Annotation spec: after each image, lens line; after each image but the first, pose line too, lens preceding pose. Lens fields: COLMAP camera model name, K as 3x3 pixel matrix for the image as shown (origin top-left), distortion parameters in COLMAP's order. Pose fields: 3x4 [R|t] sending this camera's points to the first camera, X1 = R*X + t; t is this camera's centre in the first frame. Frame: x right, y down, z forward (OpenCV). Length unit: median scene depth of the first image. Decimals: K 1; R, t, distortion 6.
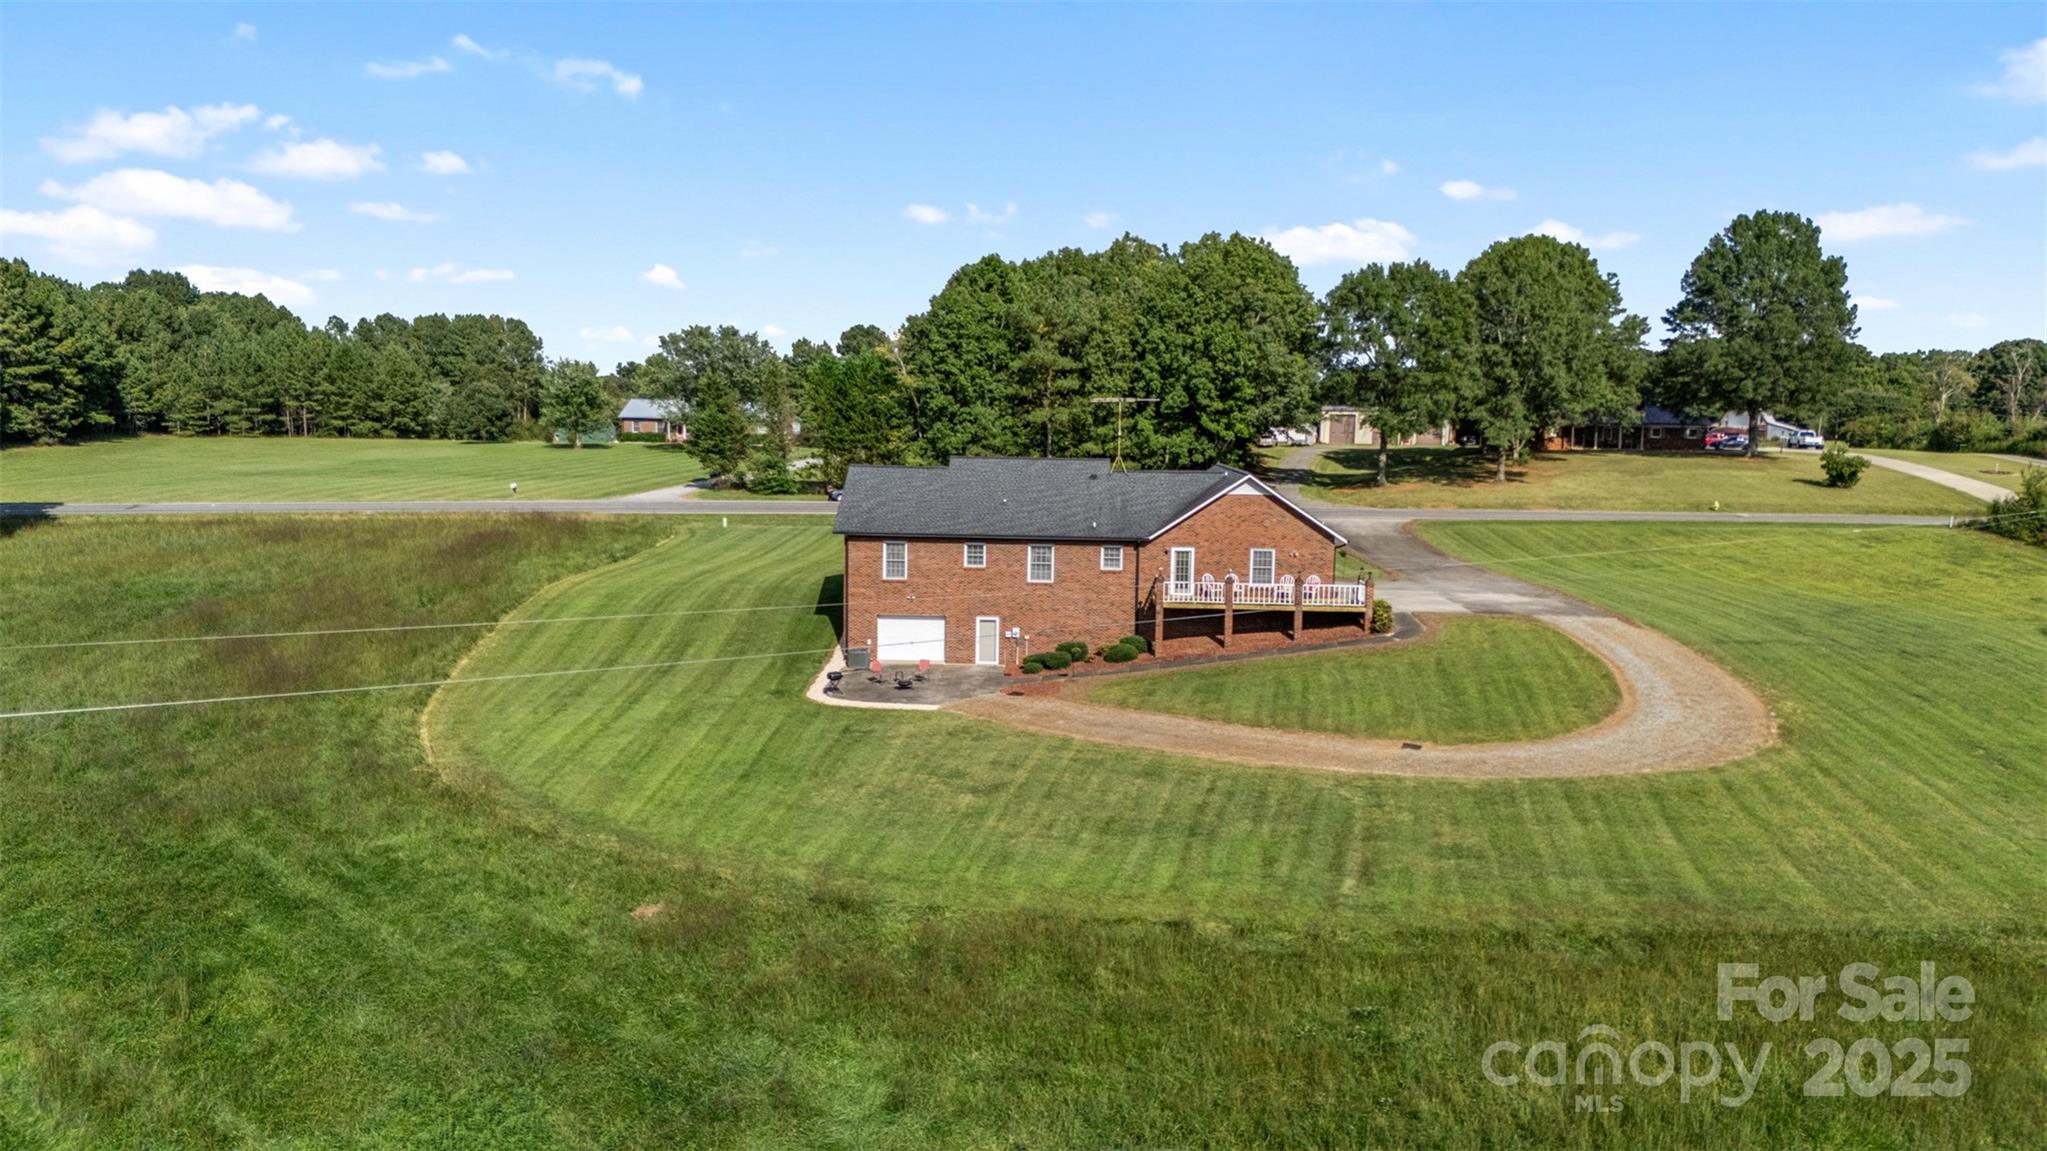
lens RADIAL K [[1504.8, 0, 1023.5], [0, 1504.8, 575.5], [0, 0, 1]] dist [0.083207, -0.090021]
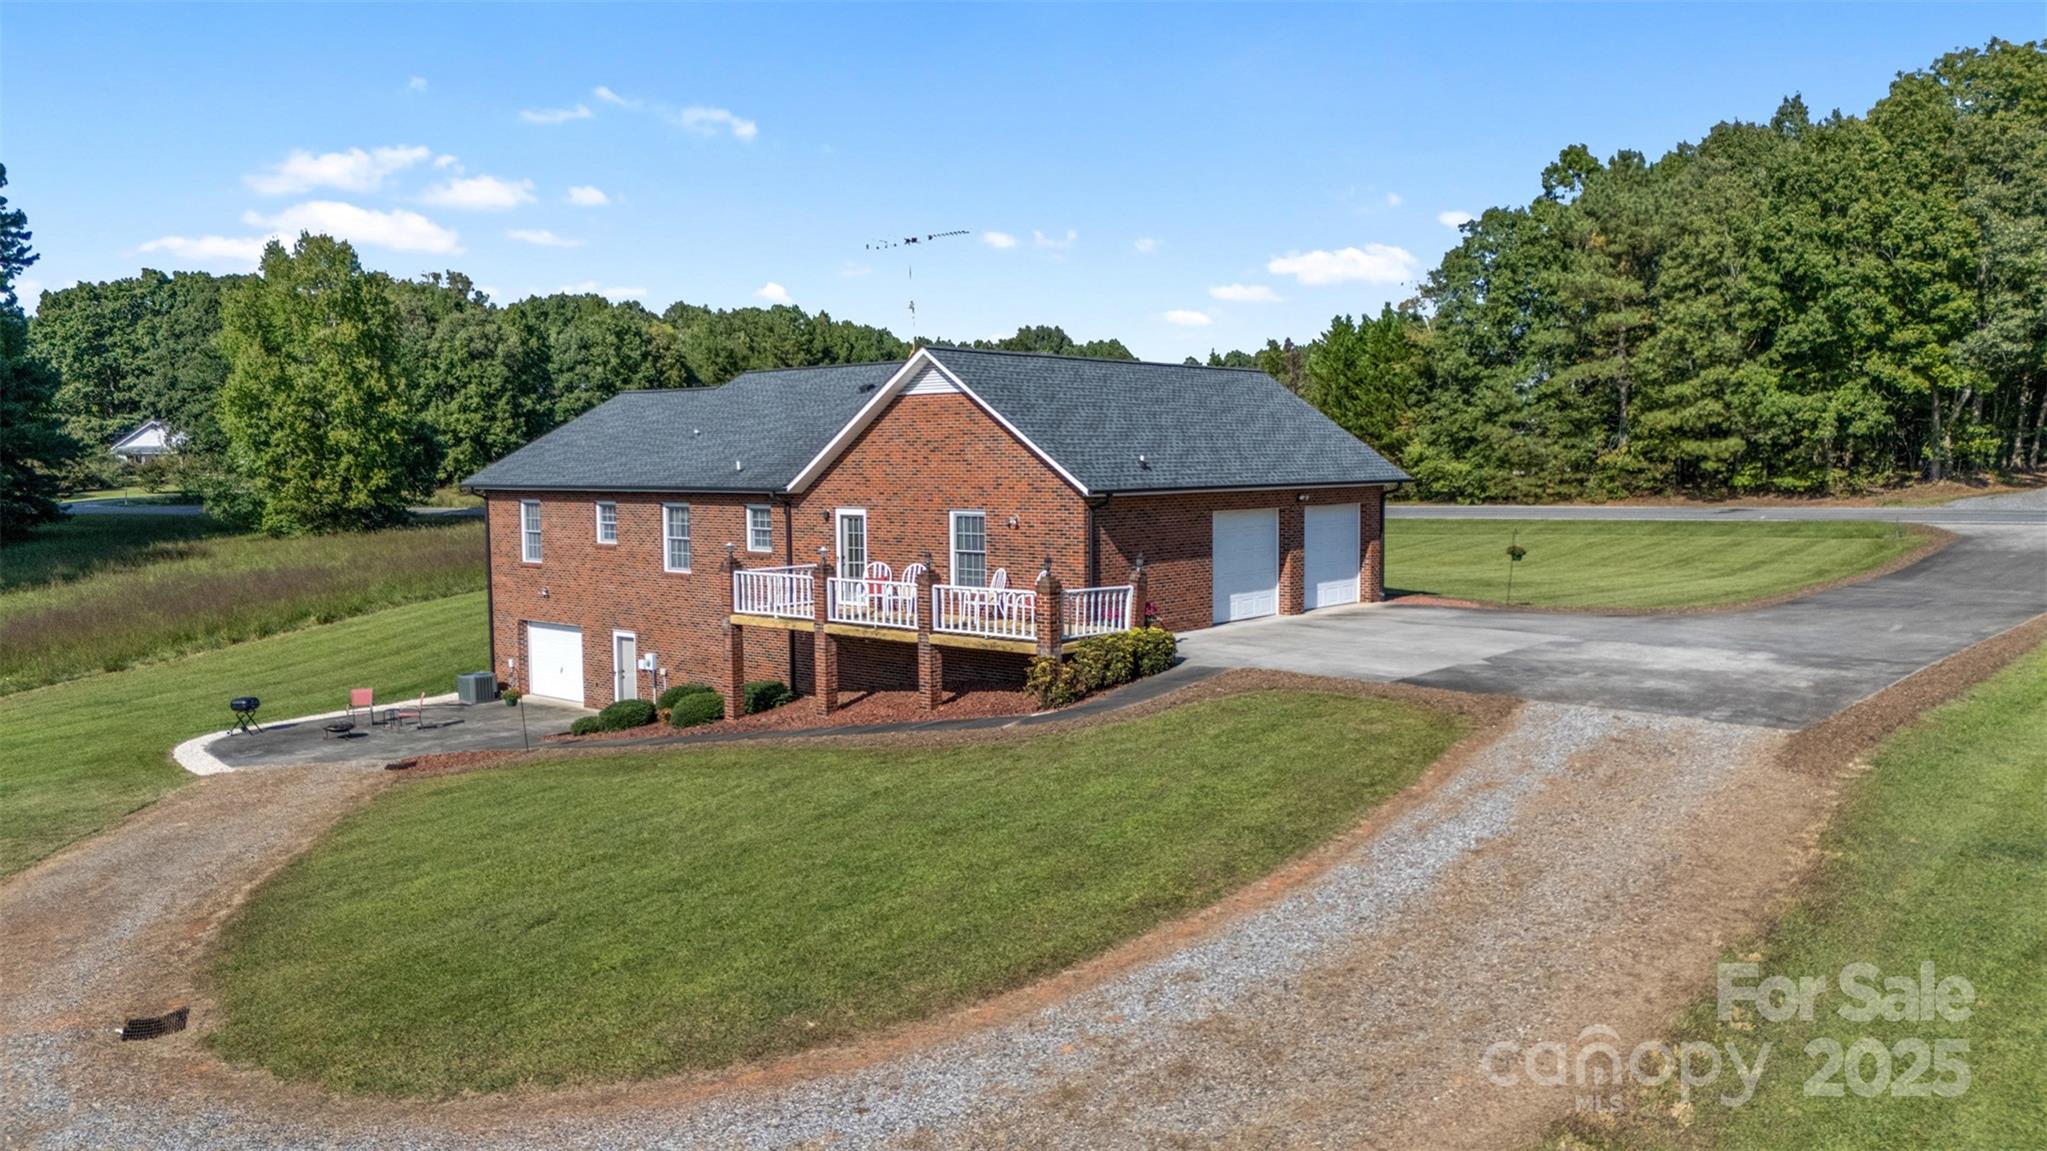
lens RADIAL K [[1504.8, 0, 1023.5], [0, 1504.8, 575.5], [0, 0, 1]] dist [0.083207, -0.090021]
pose [[0.769002, 0.025654, -0.638732, 0.458130], [-0.049765, 0.998565, -0.019808, 0.010053], [0.637307, 0.047018, 0.769174, 0.656458]]
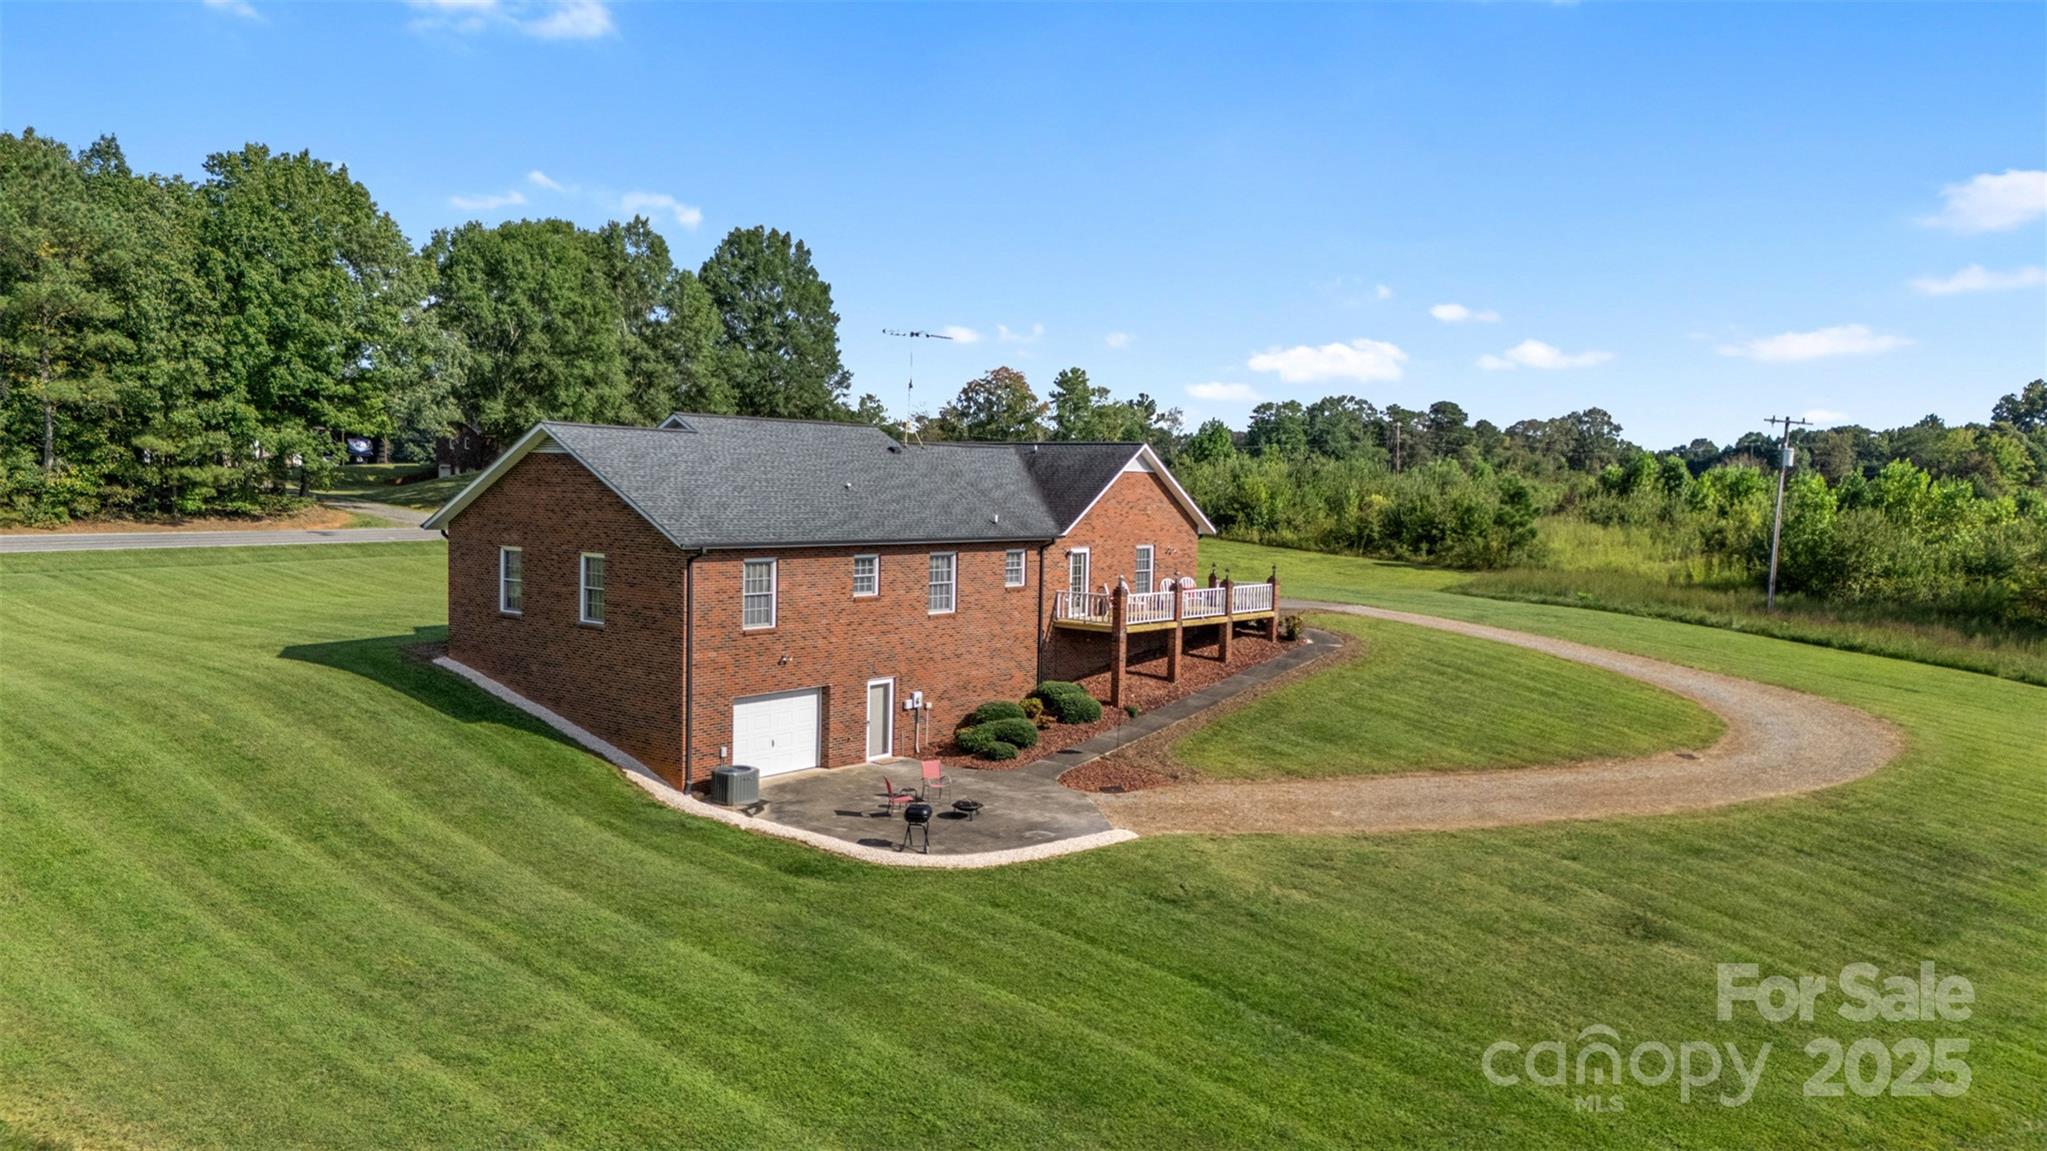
lens RADIAL K [[1504.8, 0, 1023.5], [0, 1504.8, 575.5], [0, 0, 1]] dist [0.083207, -0.090021]
pose [[0.611487, -0.054700, 0.789361, -0.454174], [0.076783, 0.997002, 0.009608, -0.014417], [-0.787520, 0.054735, 0.613854, 0.592499]]
